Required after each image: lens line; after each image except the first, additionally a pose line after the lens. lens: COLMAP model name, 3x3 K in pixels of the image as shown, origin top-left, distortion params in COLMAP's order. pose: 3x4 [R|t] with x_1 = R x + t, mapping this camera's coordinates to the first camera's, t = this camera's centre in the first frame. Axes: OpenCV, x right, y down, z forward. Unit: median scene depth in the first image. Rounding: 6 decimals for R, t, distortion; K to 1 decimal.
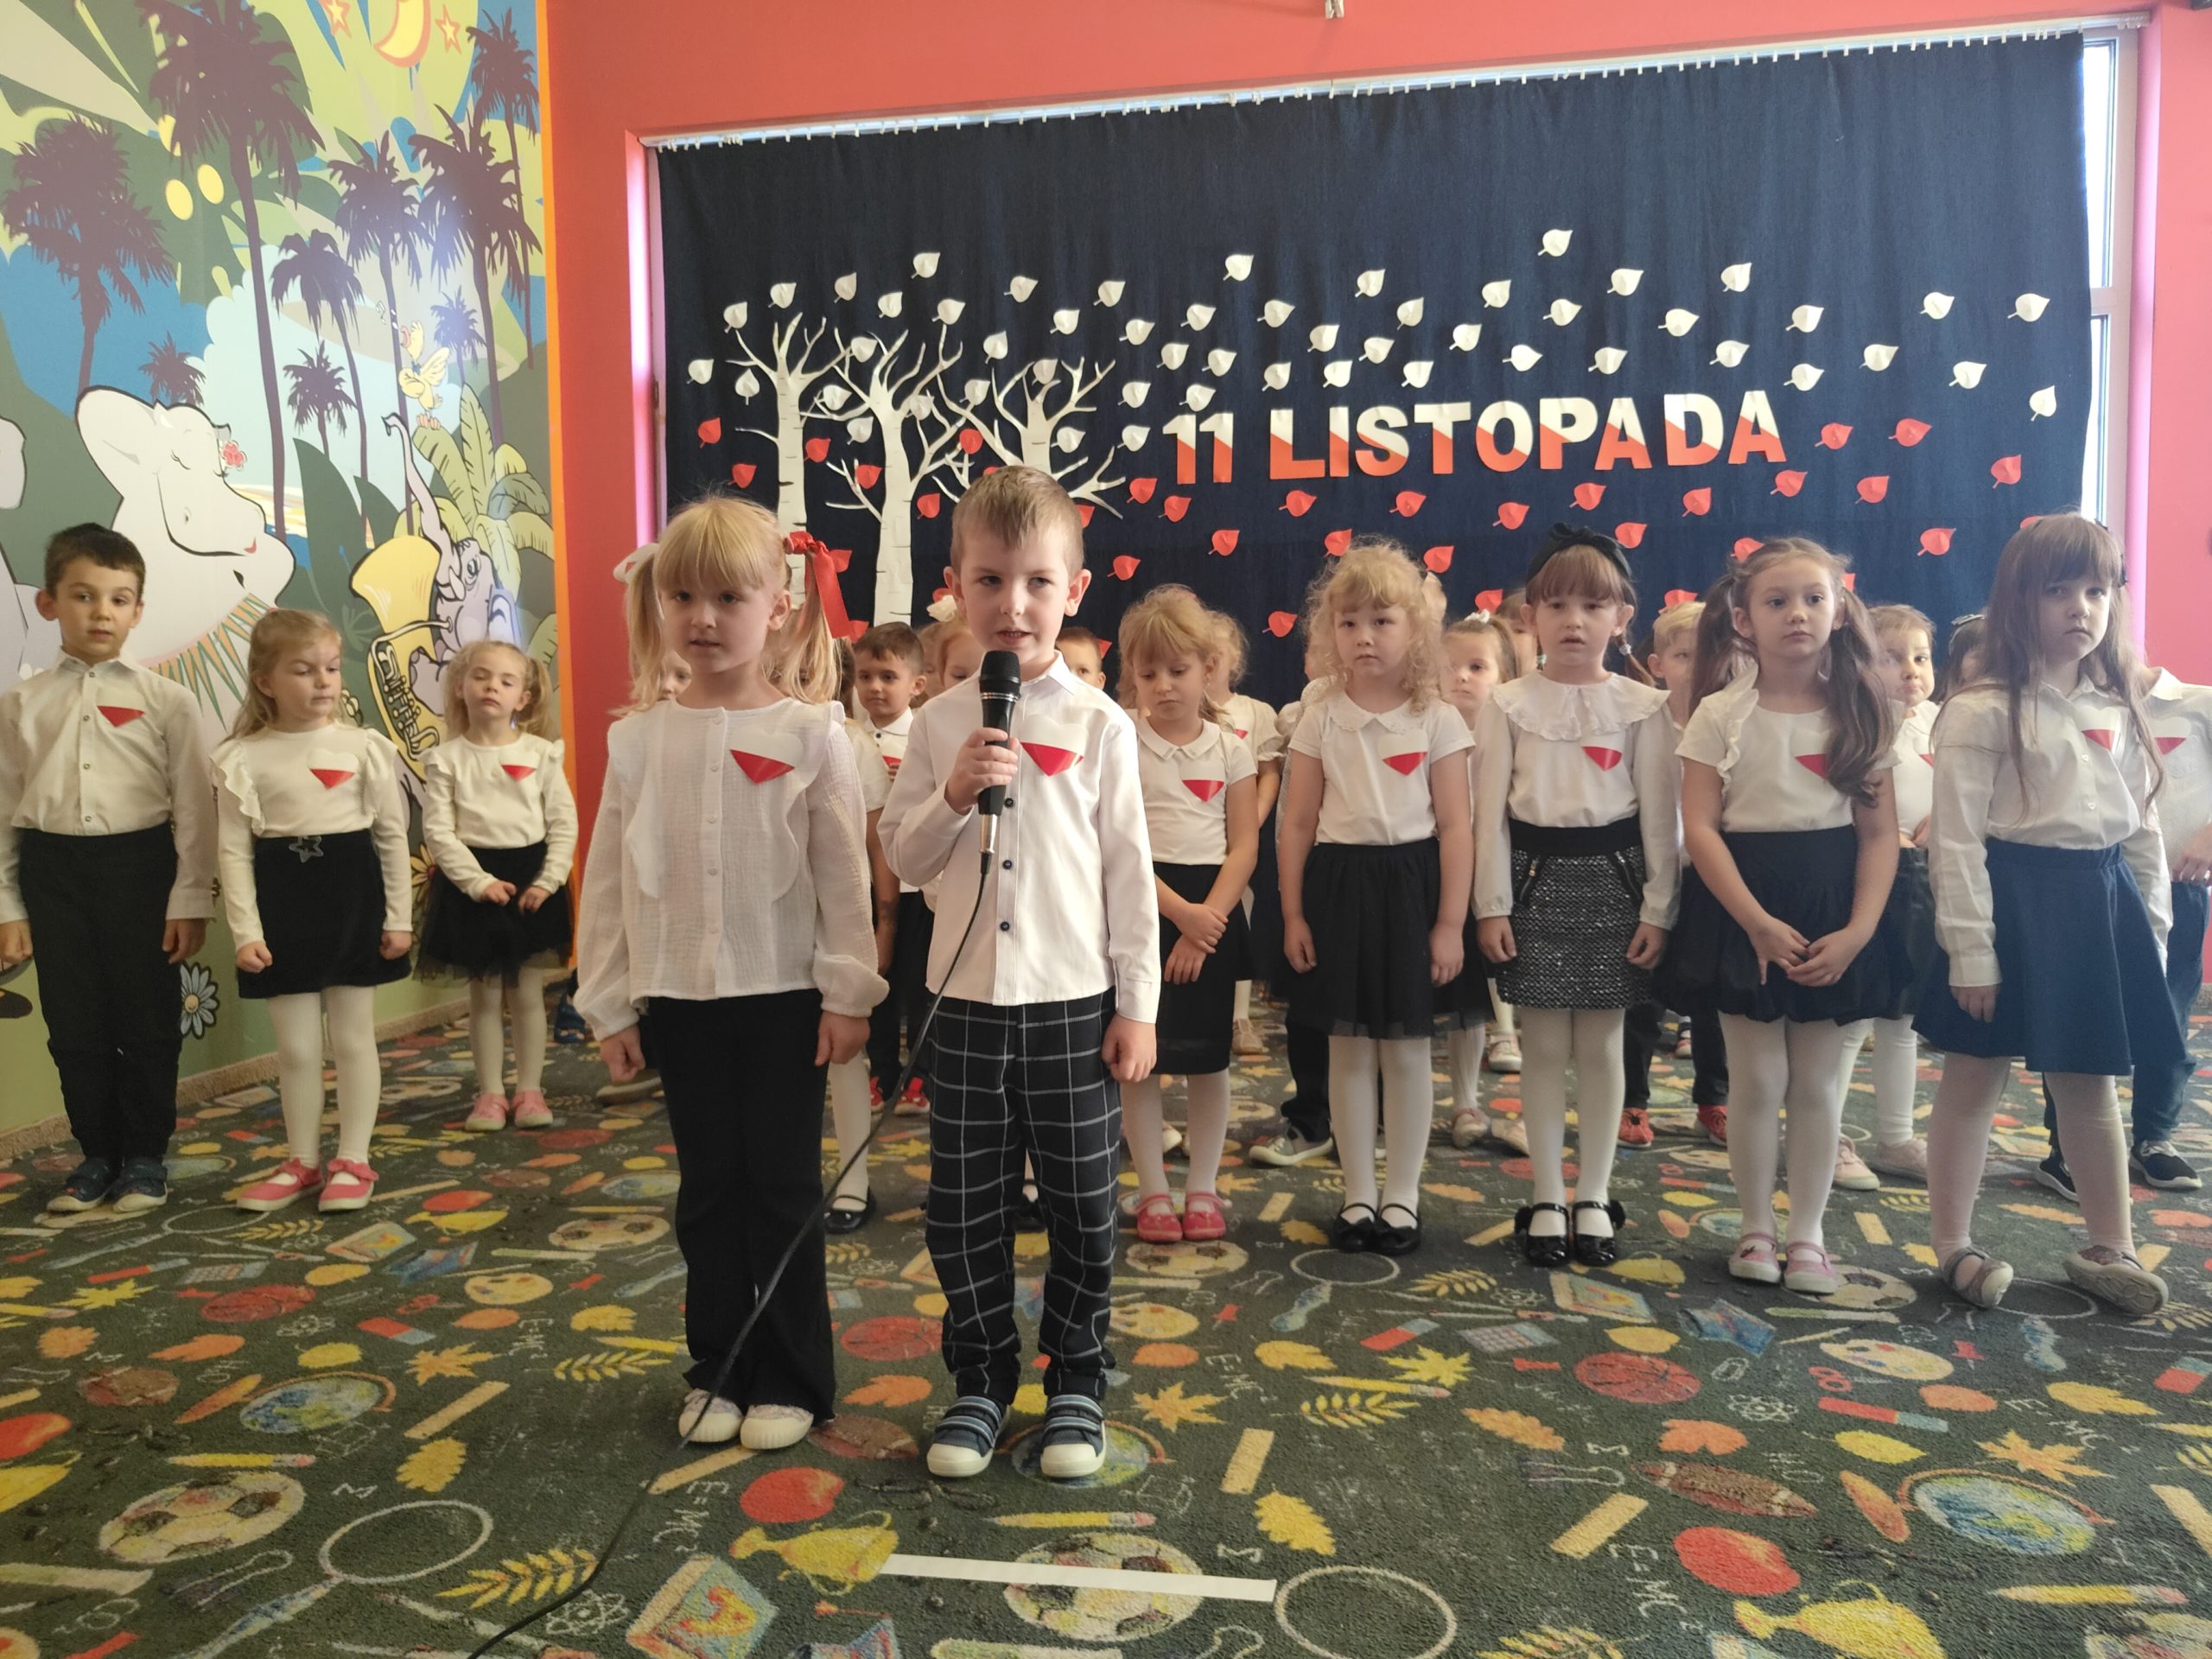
lens RADIAL K [[1539.8, 0, 1093.4], [0, 1539.8, 821.7], [0, 0, 1]] dist [-0.015598, 0.014666]
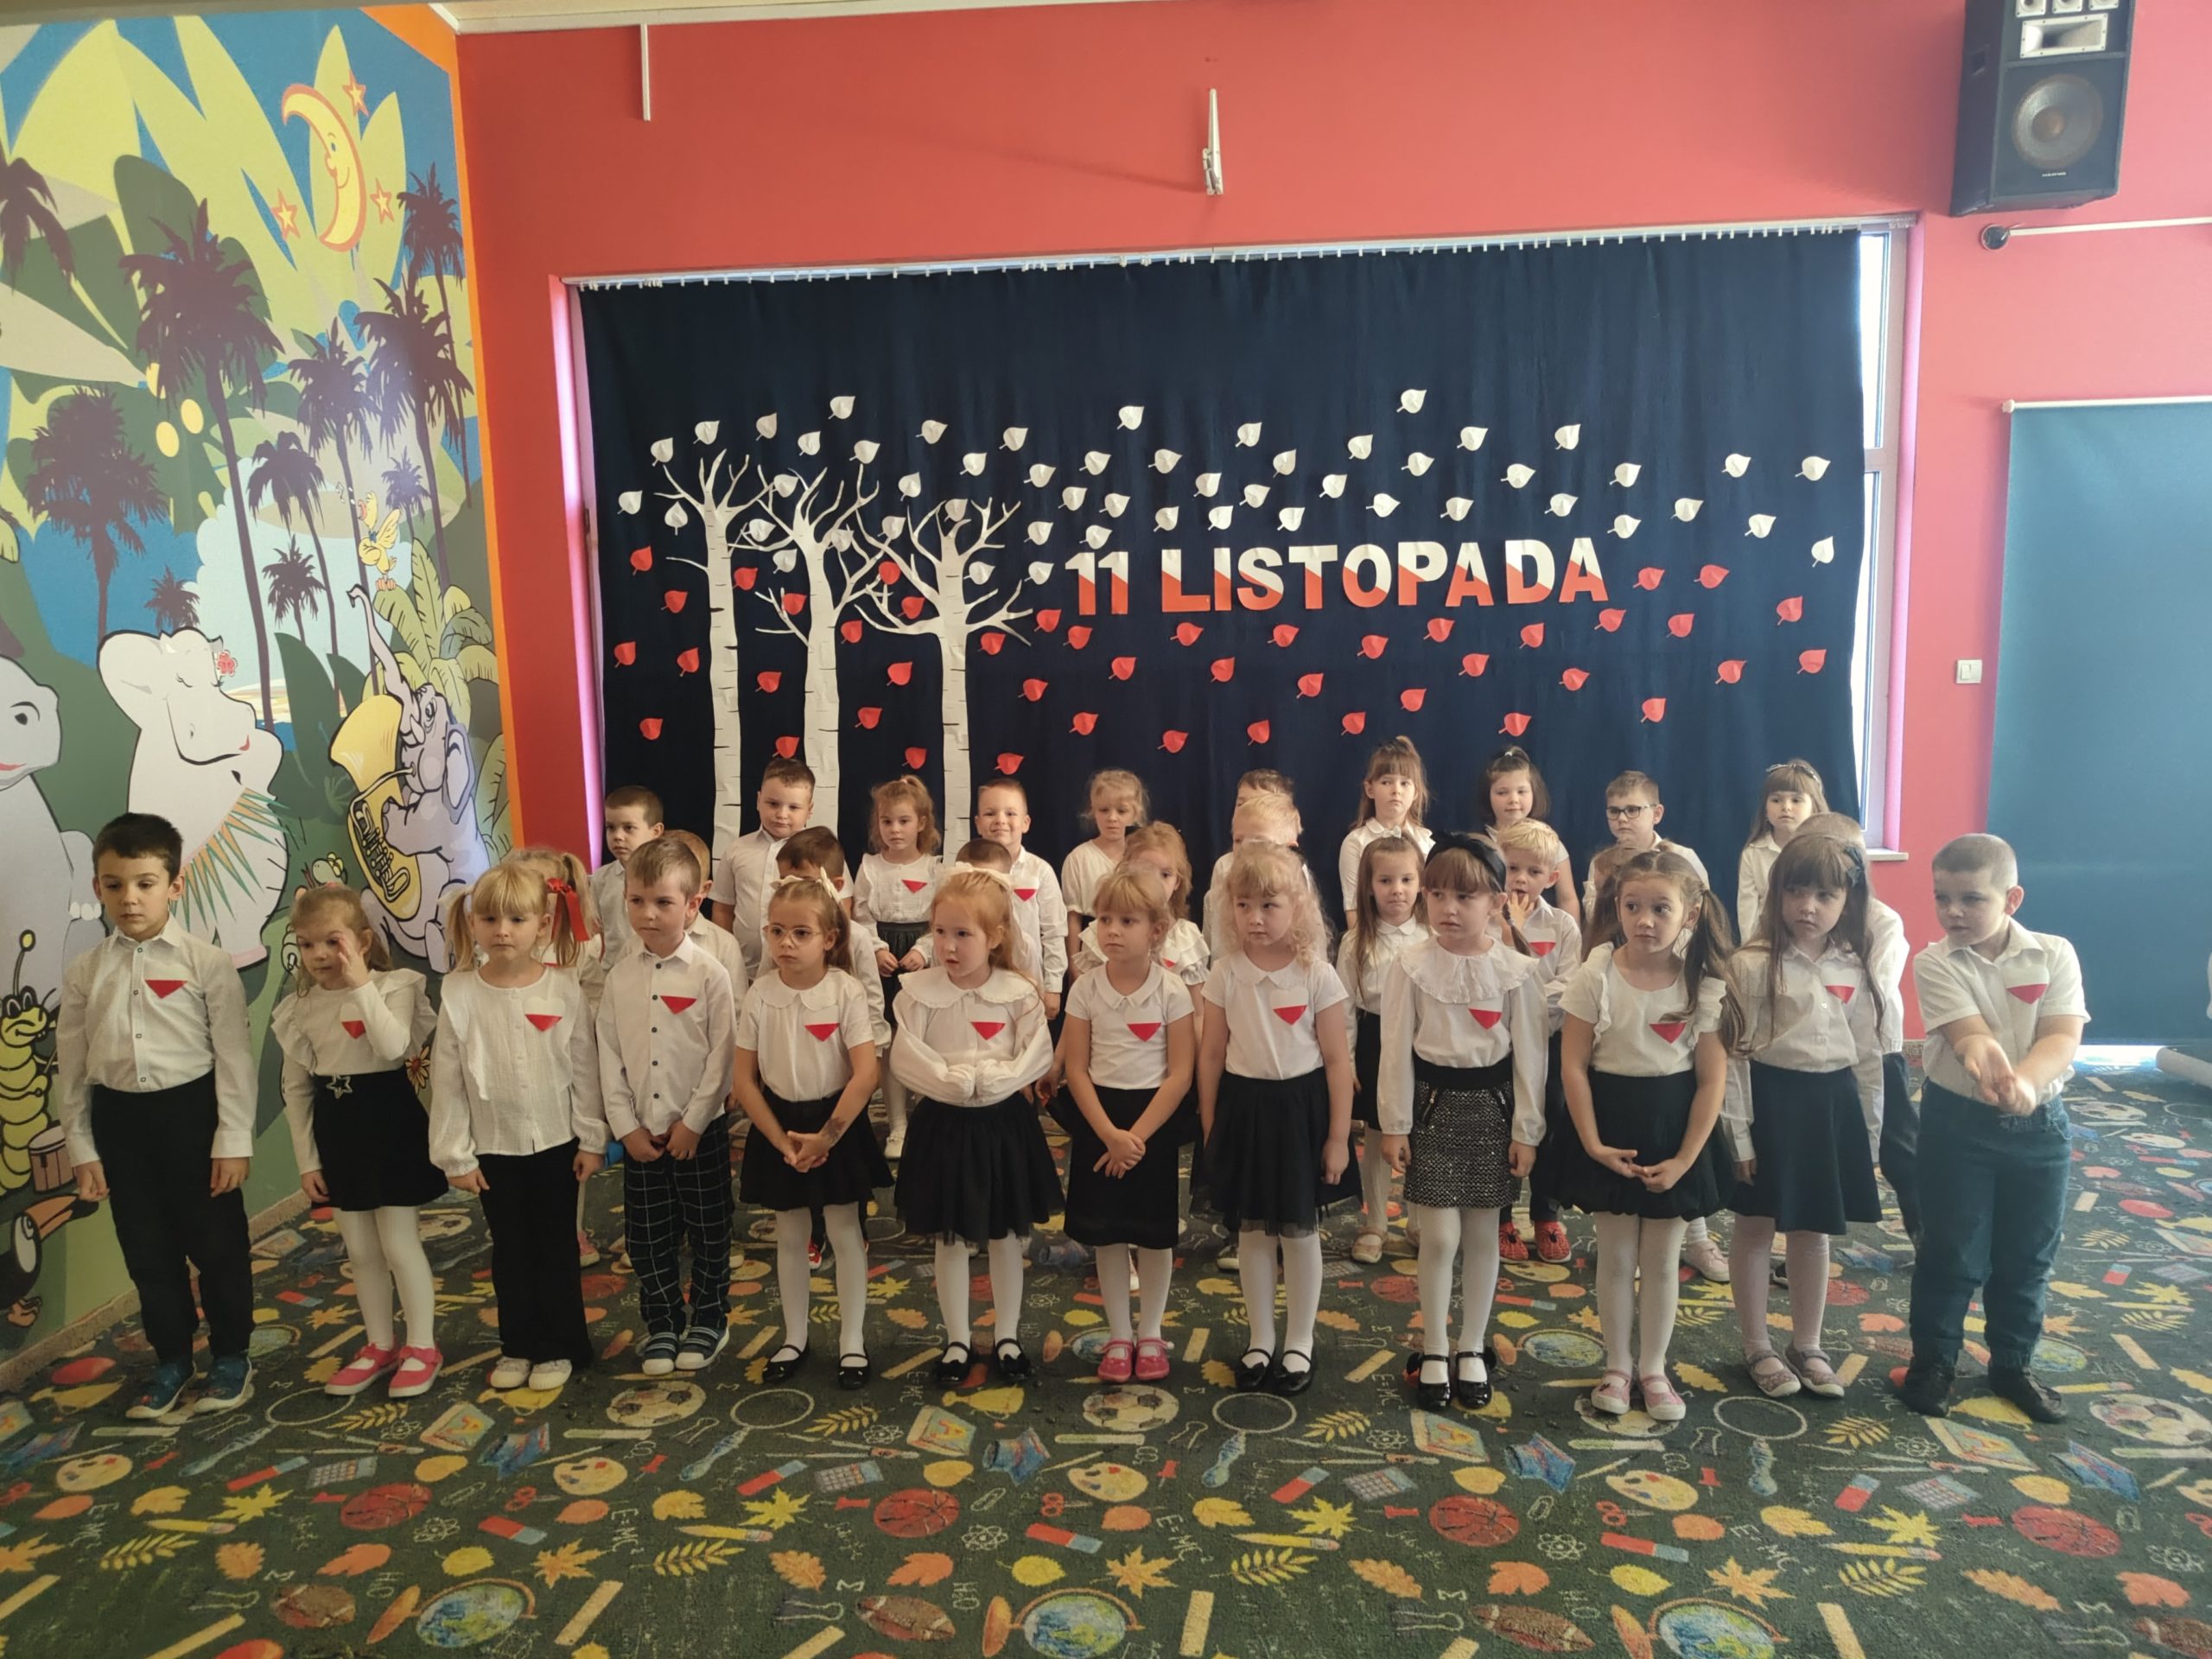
lens RADIAL K [[1520.5, 0, 1107.6], [0, 1520.5, 843.3], [0, 0, 1]] dist [-0.003641, 0.004436]
pose [[0.995389, -0.026622, 0.092152, -0.033874], [0.019805, 0.997053, 0.074116, -0.150940], [-0.093854, -0.071949, 0.992983, -0.115971]]
